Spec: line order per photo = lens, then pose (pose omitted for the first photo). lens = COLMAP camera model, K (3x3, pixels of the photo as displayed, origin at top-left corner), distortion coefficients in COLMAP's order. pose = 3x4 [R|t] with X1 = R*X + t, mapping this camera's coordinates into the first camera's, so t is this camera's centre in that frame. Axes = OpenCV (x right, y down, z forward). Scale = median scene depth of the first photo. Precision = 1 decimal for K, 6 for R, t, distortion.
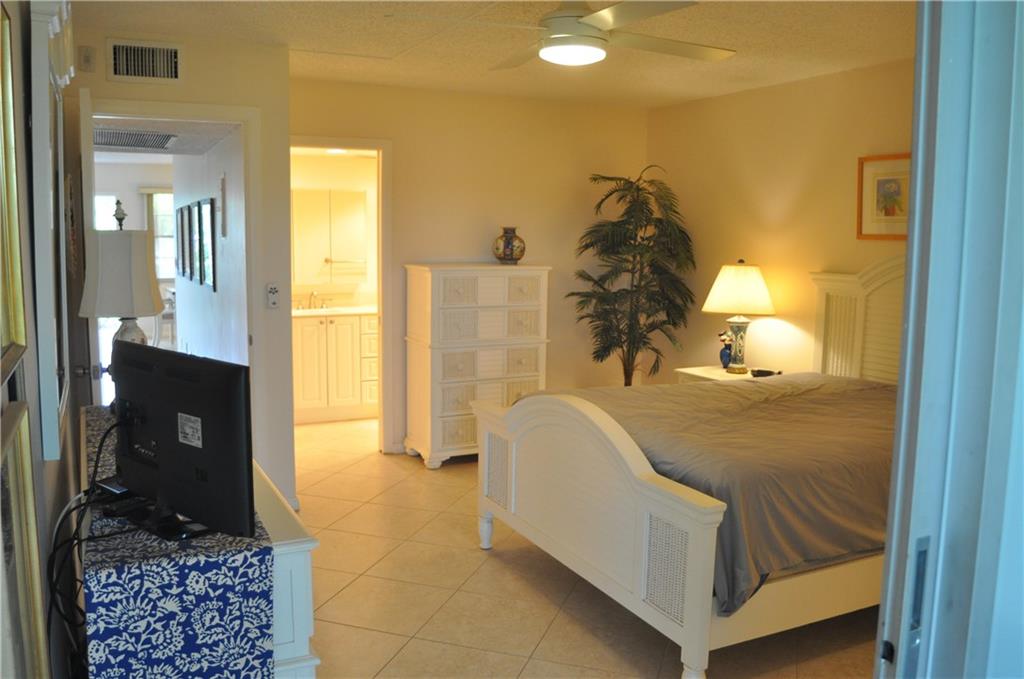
lens RADIAL K [[843.6, 0, 511.3], [0, 843.6, 336.2], [0, 0, 1]] dist [-0.136423, 0.083521]
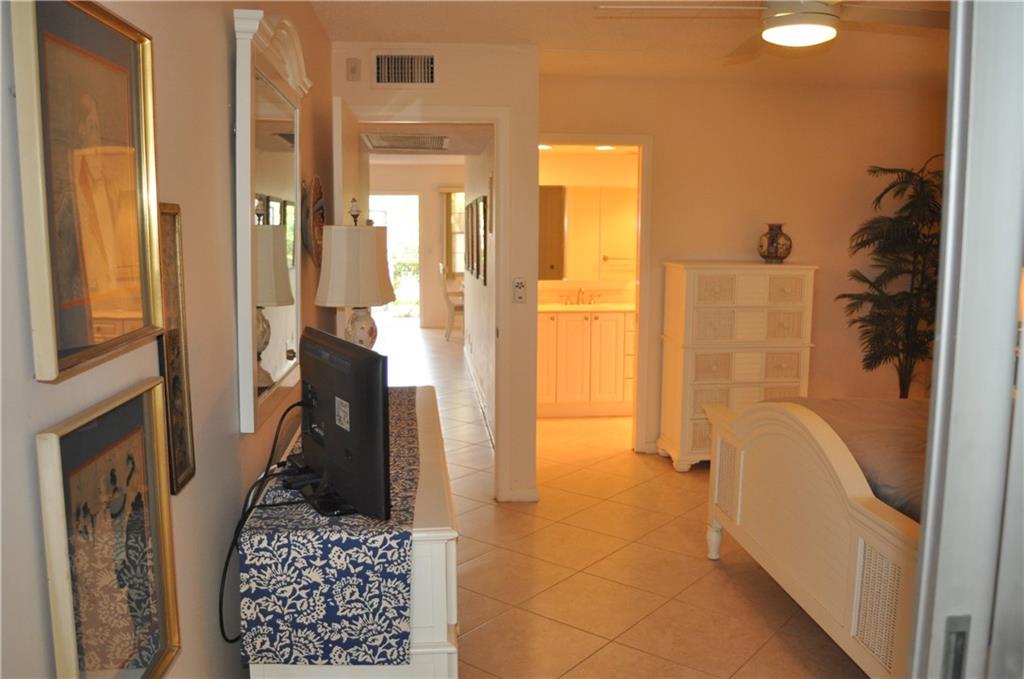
lens RADIAL K [[843.6, 0, 511.3], [0, 843.6, 336.2], [0, 0, 1]] dist [-0.136423, 0.083521]
pose [[0.934678, 0.037018, -0.353563, 0.105539], [-0.036113, 0.999306, 0.009159, -0.001829], [0.353657, 0.004208, 0.935366, 0.039882]]
